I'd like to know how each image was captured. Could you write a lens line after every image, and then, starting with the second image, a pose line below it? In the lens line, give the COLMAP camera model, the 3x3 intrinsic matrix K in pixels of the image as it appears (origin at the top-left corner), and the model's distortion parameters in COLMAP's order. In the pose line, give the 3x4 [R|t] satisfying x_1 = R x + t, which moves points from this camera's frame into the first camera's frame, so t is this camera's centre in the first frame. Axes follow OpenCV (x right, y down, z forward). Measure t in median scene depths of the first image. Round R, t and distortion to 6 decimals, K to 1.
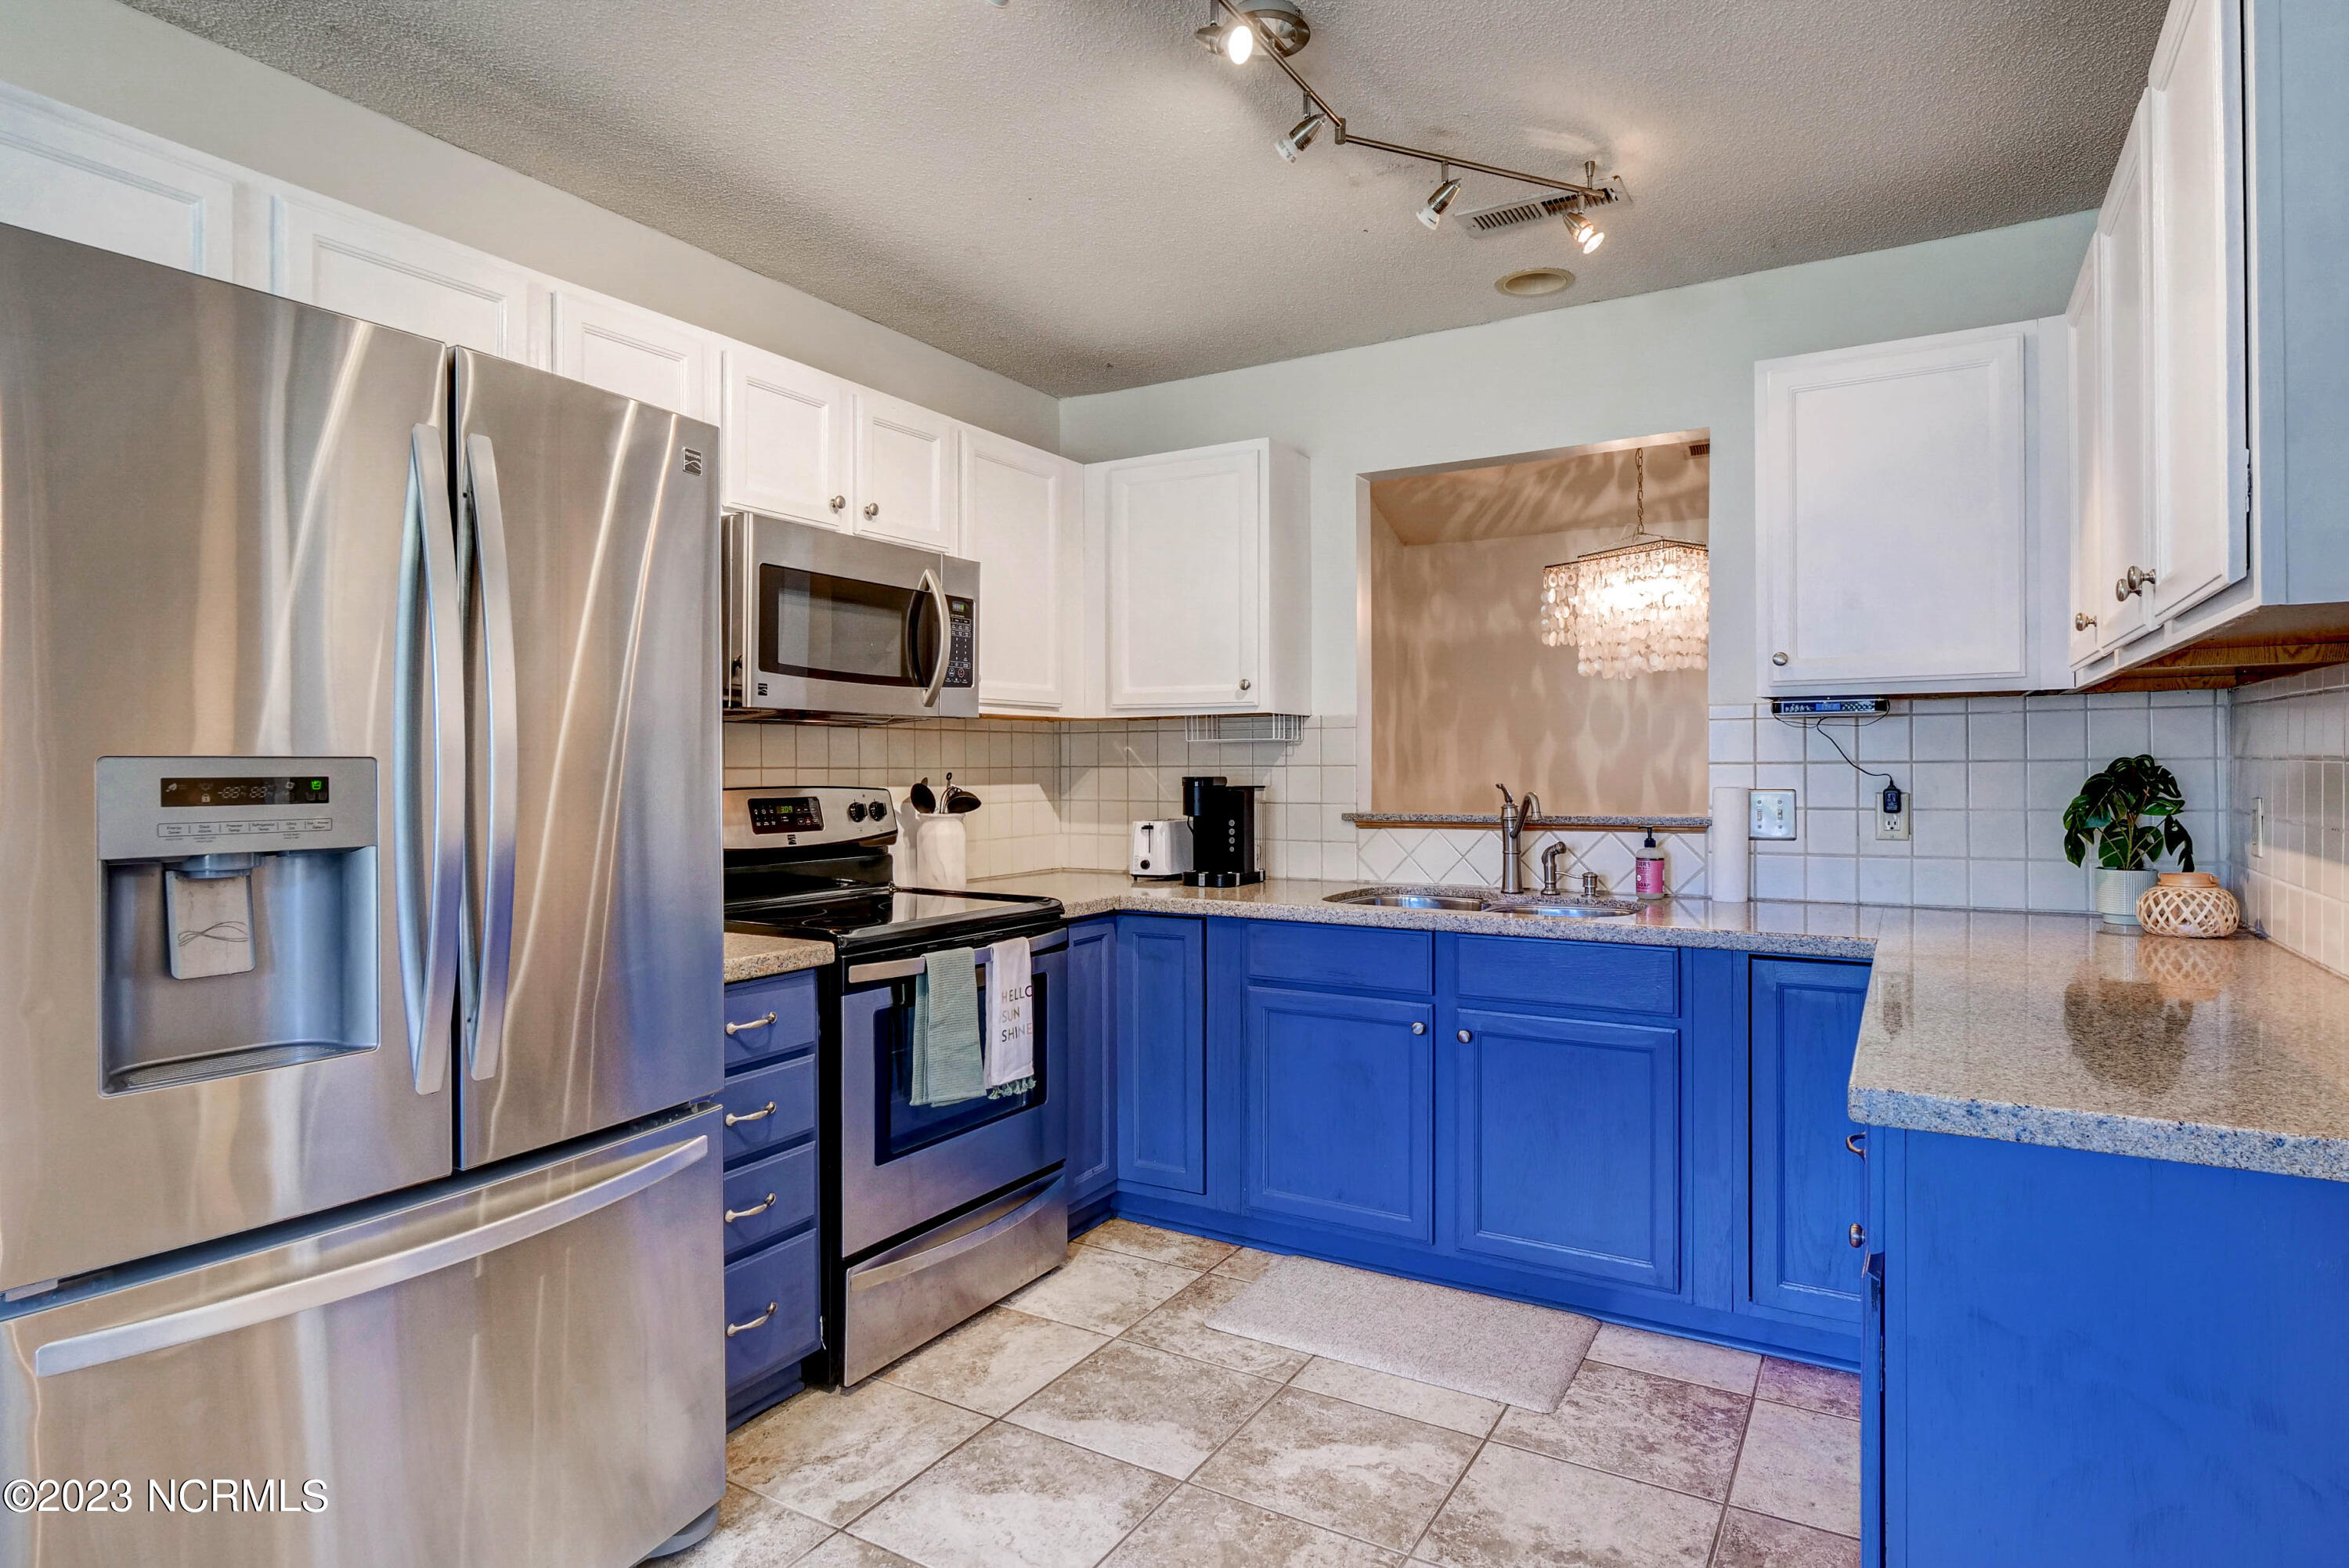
lens RADIAL K [[1228.8, 0, 1165.9], [0, 1228.8, 779.5], [0, 0, 1]] dist [0.002222, 0.000056]
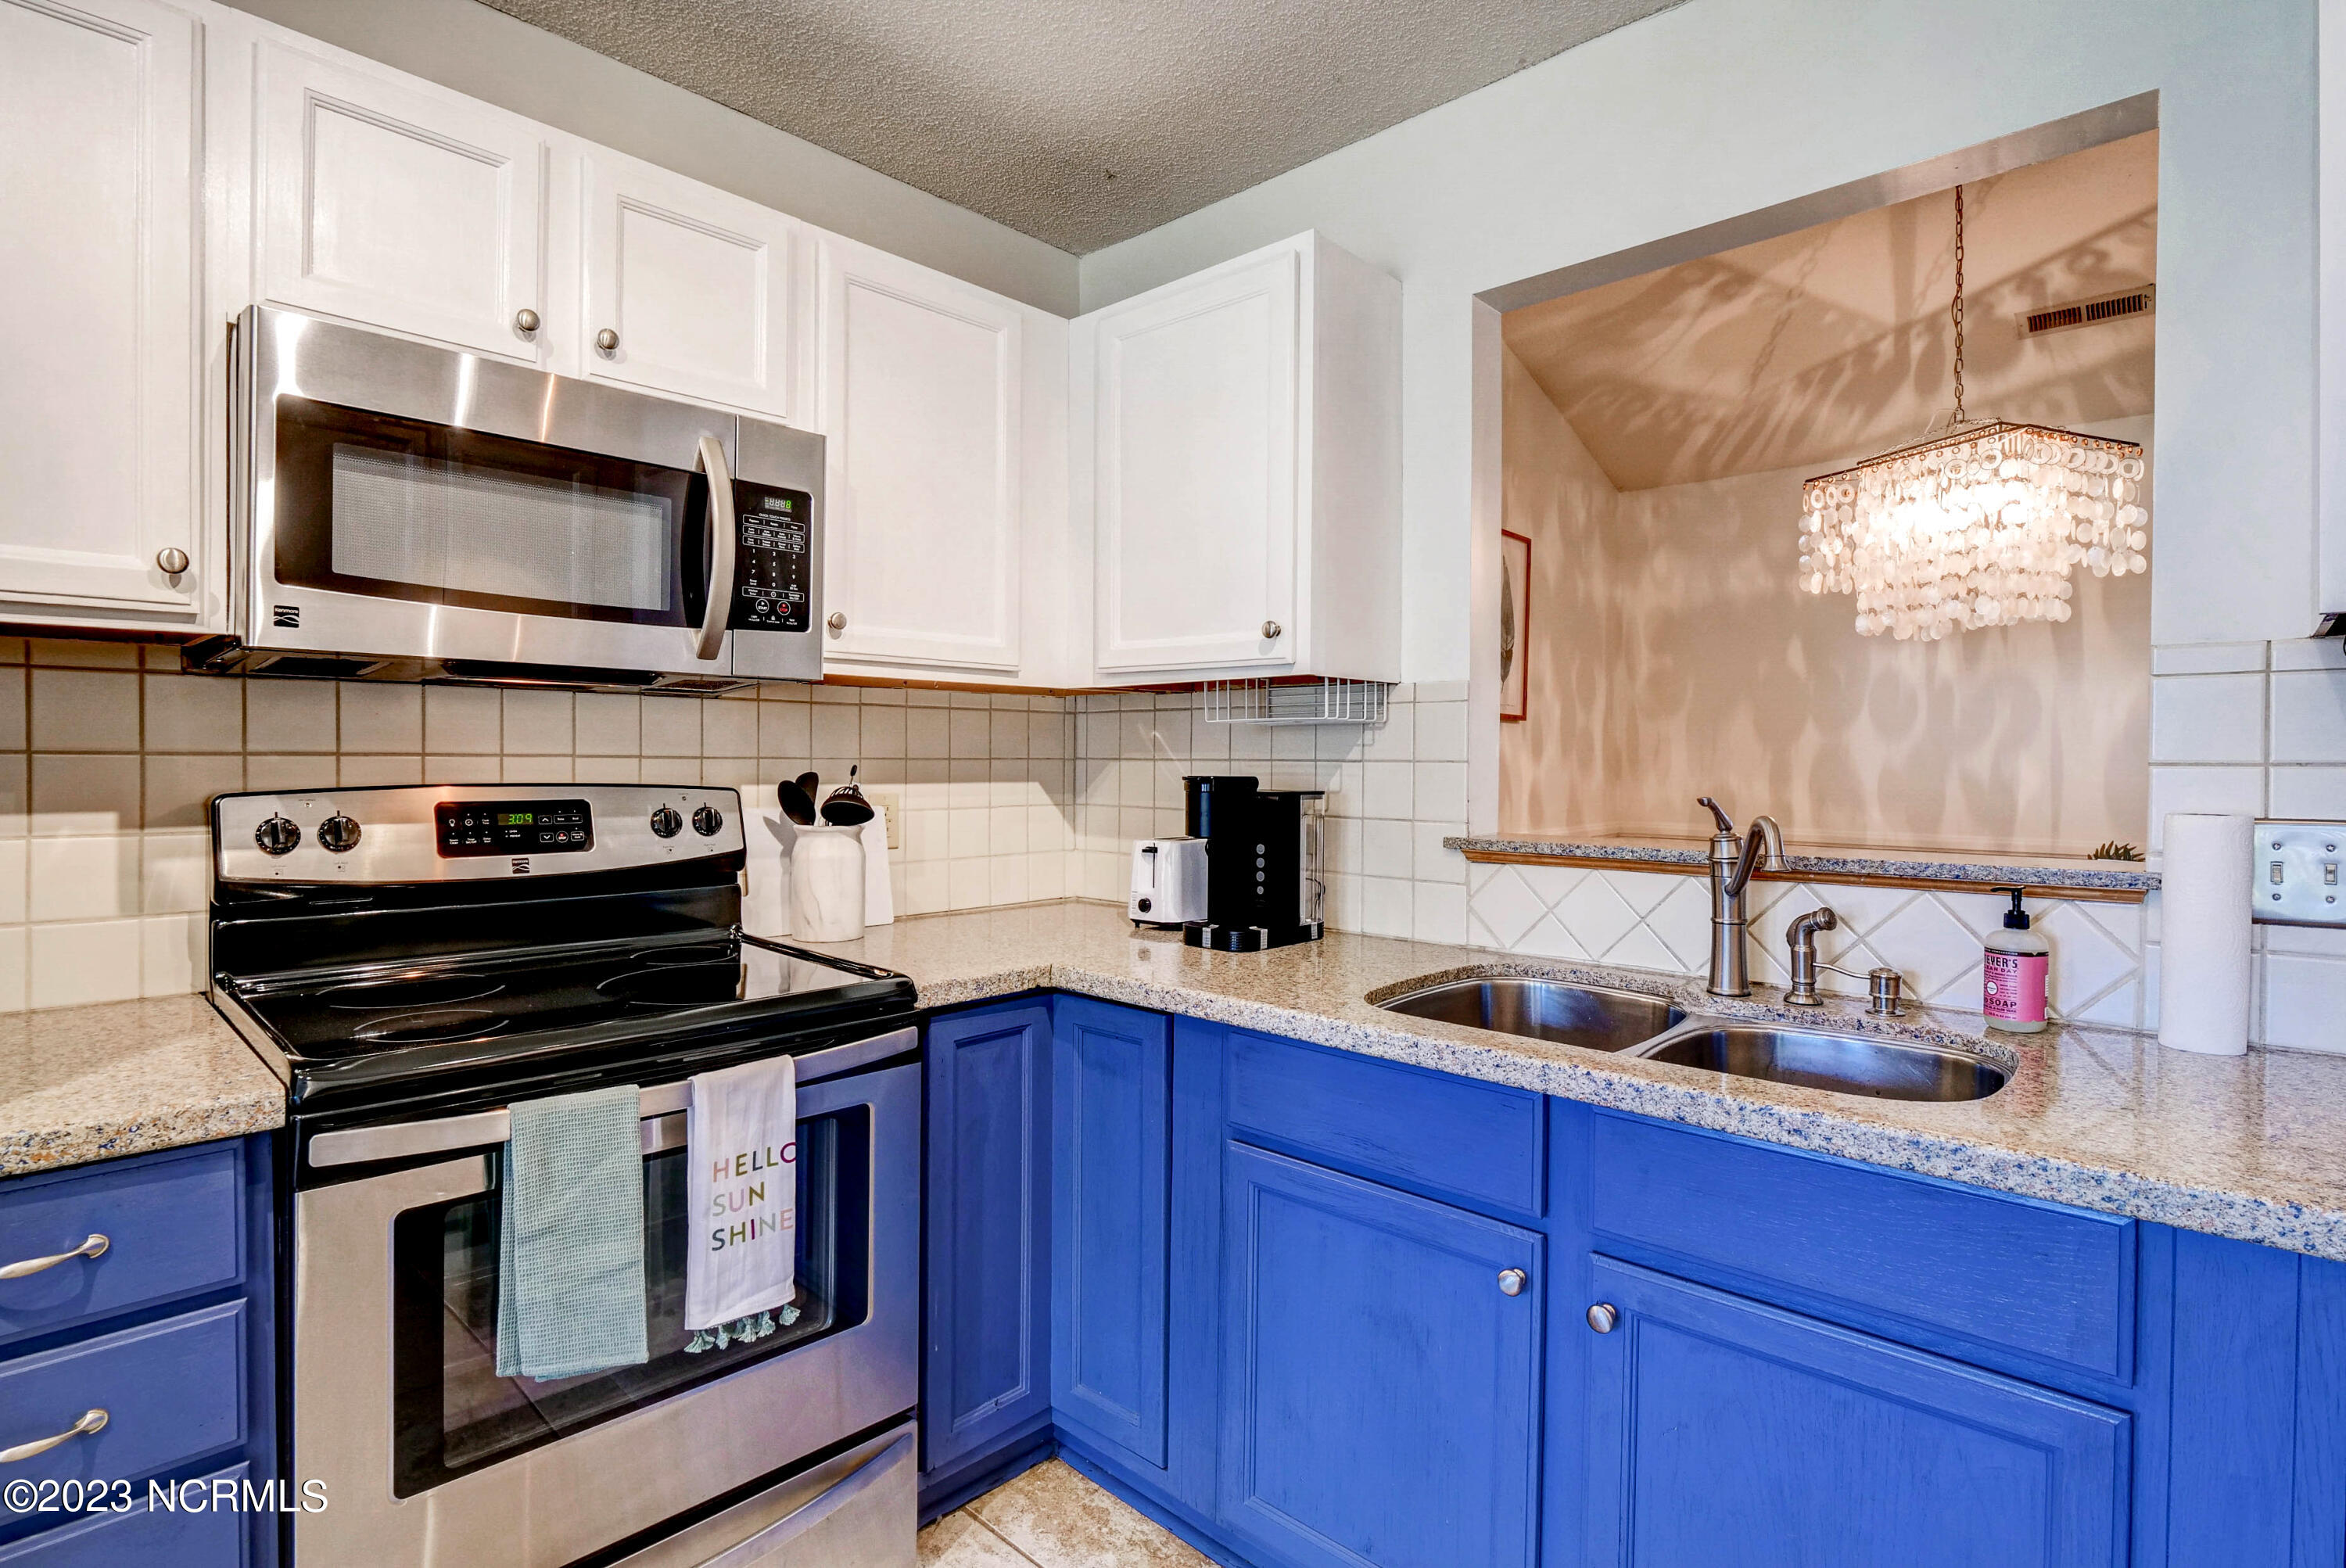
lens RADIAL K [[1137.5, 0, 1160.6], [0, 1137.5, 772.7], [0, 0, 1]] dist [-0.006589, -0.009388]
pose [[0.975749, 0.012577, -0.218529, 0.139482], [-0.012394, 0.999921, 0.002206, -0.005263], [0.218539, 0.000556, 0.975828, 0.434946]]
